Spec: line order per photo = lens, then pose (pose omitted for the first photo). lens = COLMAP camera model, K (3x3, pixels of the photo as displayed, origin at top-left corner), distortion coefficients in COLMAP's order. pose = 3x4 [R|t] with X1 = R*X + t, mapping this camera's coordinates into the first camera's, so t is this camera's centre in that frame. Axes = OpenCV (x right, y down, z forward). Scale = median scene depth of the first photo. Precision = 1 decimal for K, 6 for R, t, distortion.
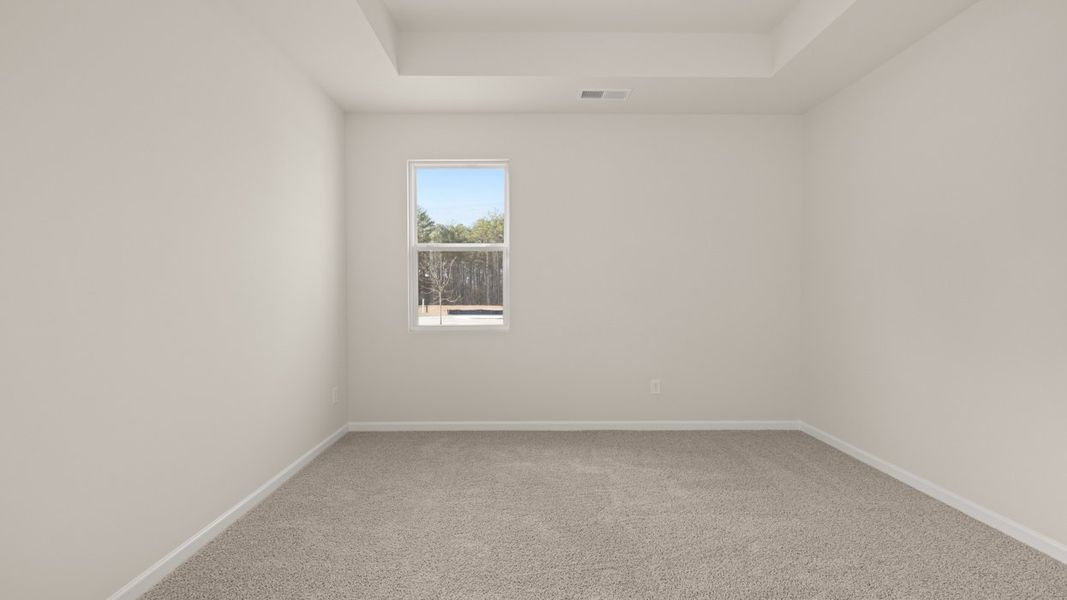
lens RADIAL K [[445.0, 0, 532.0], [0, 445.0, 298.3], [0, 0, 1]] dist [-0.002743, 0.000424]
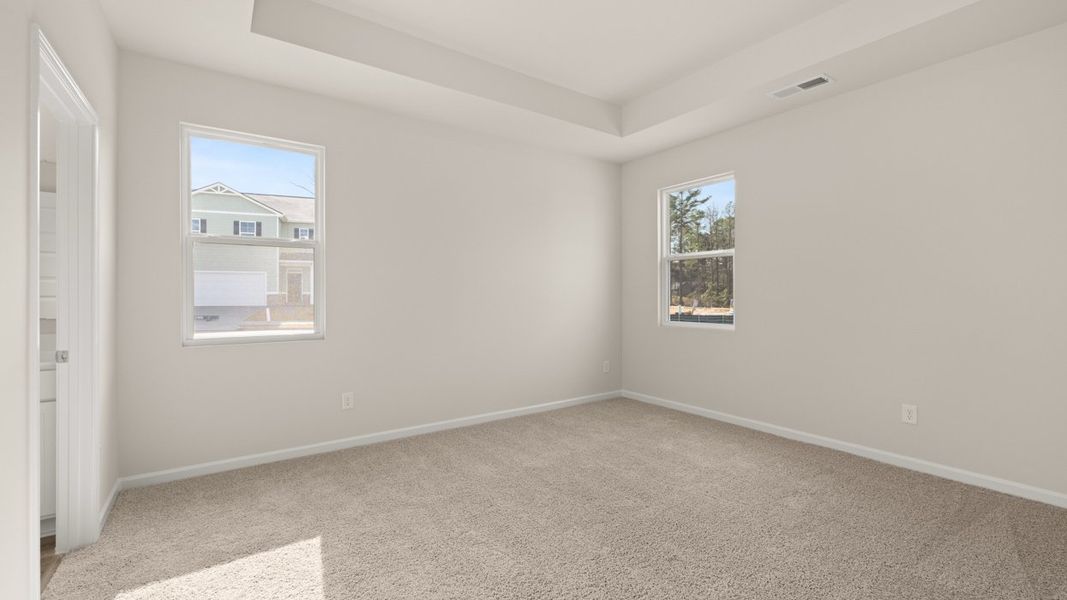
lens RADIAL K [[445.0, 0, 533.0], [0, 445.0, 294.0], [0, 0, 1]] dist [-0.002743, 0.000424]
pose [[0.576329, 0.003102, -0.817212, 0.545640], [-0.010447, 0.999939, -0.003572, -0.006111], [0.817151, 0.010596, 0.576326, -0.013009]]
